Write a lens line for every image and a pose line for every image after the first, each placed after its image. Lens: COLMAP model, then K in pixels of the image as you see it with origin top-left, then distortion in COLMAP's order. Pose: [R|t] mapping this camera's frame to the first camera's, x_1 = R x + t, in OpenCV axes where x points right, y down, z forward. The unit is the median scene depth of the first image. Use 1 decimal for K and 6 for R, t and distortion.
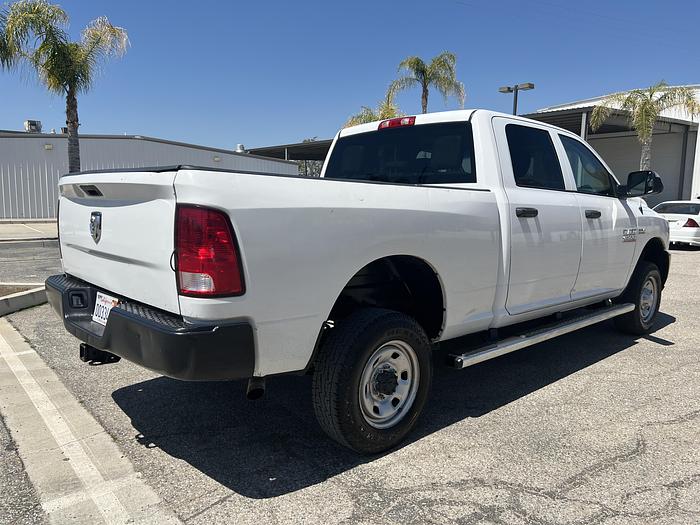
lens RADIAL K [[527.4, 0, 348.0], [0, 527.4, 263.1], [0, 0, 1]] dist [0.049555, -0.056047]
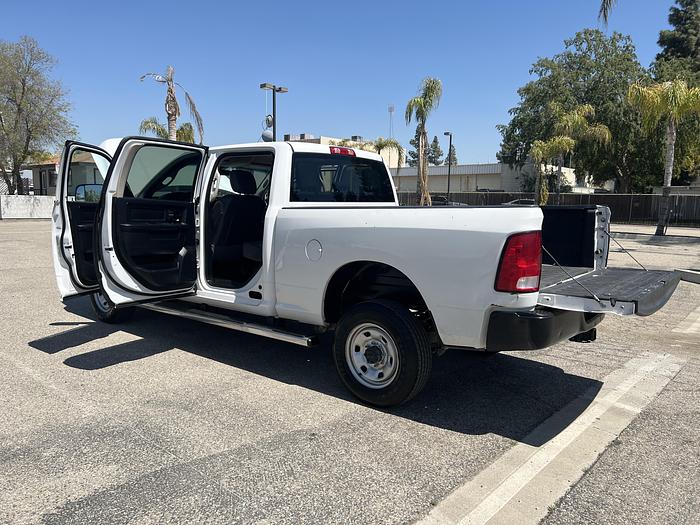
lens RADIAL K [[527.4, 0, 347.2], [0, 527.4, 257.8], [0, 0, 1]] dist [0.049555, -0.056047]
pose [[-0.151502, -0.122506, 0.980836, -1.585646], [0.097752, 0.985569, 0.138196, -0.261355], [-0.983612, 0.116816, -0.137340, 1.639601]]
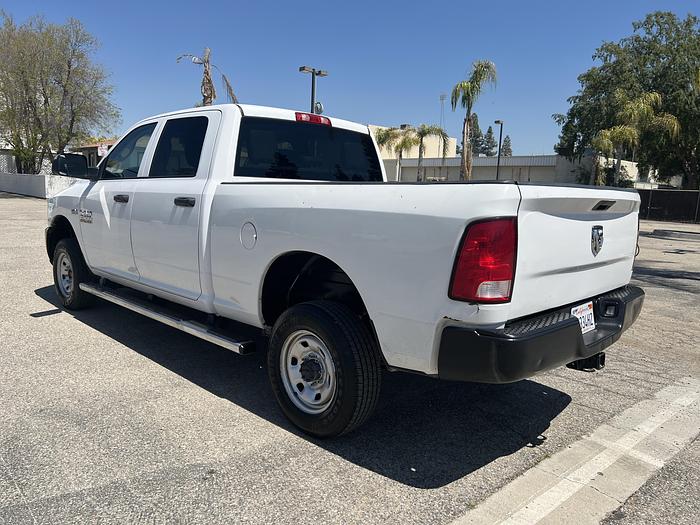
lens RADIAL K [[527.4, 0, 343.7], [0, 527.4, 262.8], [0, 0, 1]] dist [0.049555, -0.056047]
pose [[-0.050743, -0.152982, 0.986925, -1.336299], [0.075131, 0.984814, 0.156517, -0.202393], [-0.995882, 0.082091, -0.038478, 1.385598]]
